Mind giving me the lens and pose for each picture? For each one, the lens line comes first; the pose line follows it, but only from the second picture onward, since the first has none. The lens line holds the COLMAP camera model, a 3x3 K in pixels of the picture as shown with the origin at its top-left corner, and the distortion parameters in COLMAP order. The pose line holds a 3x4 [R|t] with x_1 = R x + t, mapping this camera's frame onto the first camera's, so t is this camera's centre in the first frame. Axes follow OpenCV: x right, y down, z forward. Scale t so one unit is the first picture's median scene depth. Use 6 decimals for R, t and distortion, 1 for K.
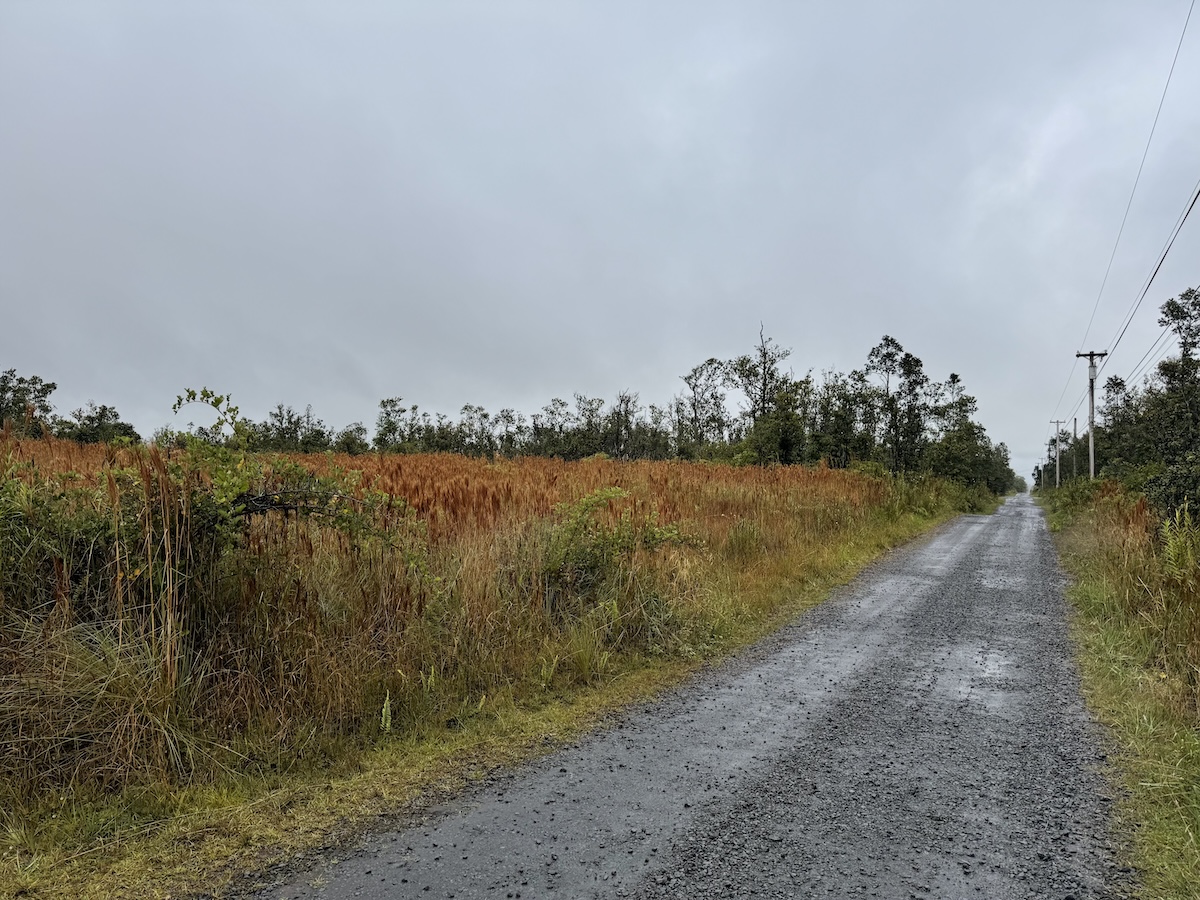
lens RADIAL K [[832.3, 0, 583.8], [0, 832.3, 458.9], [0, 0, 1]] dist [0.033623, -0.040528]
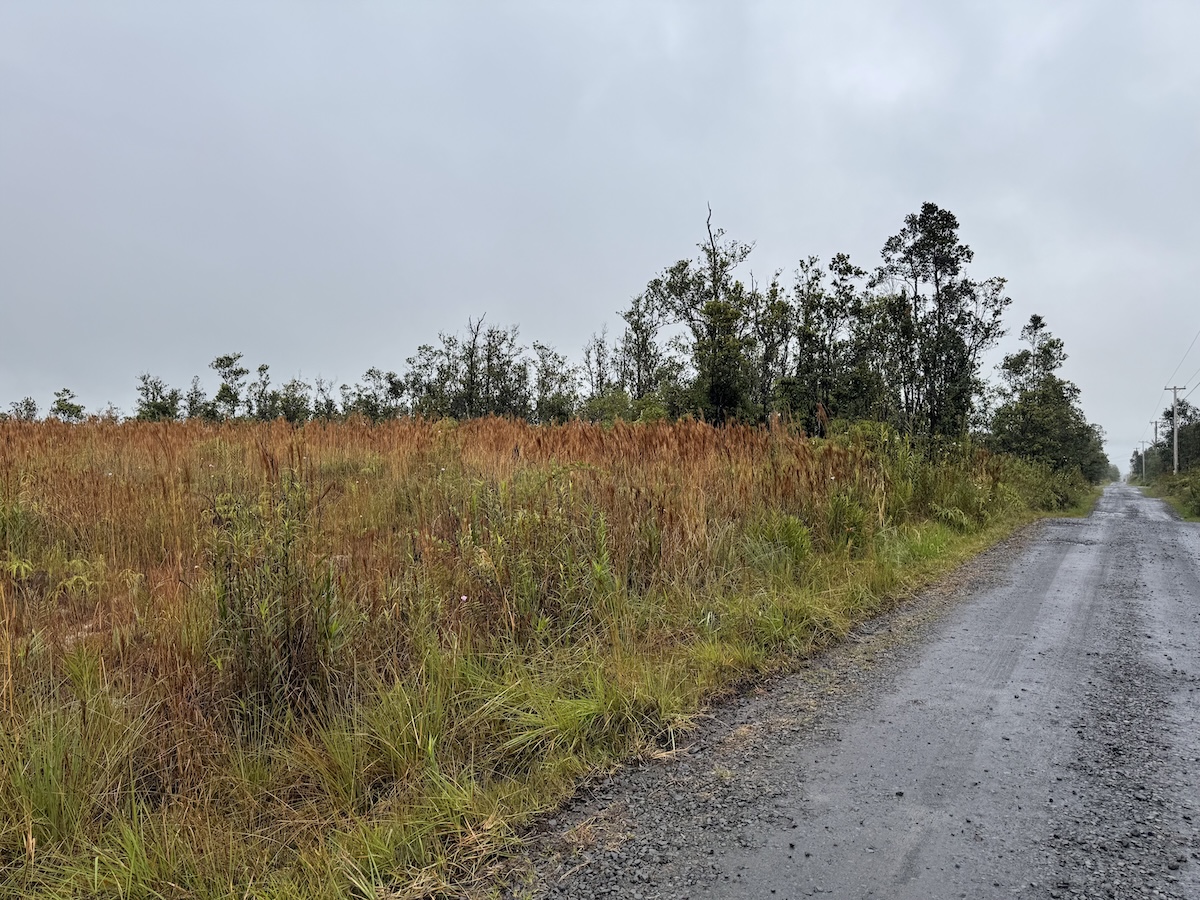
lens RADIAL K [[832.3, 0, 600.6], [0, 832.3, 455.3], [0, 0, 1]] dist [0.033623, -0.040528]
pose [[0.997801, -0.009603, -0.065581, 0.165153], [0.009844, 0.999946, 0.003363, 0.017833], [0.065545, -0.004001, 0.997842, 0.362402]]
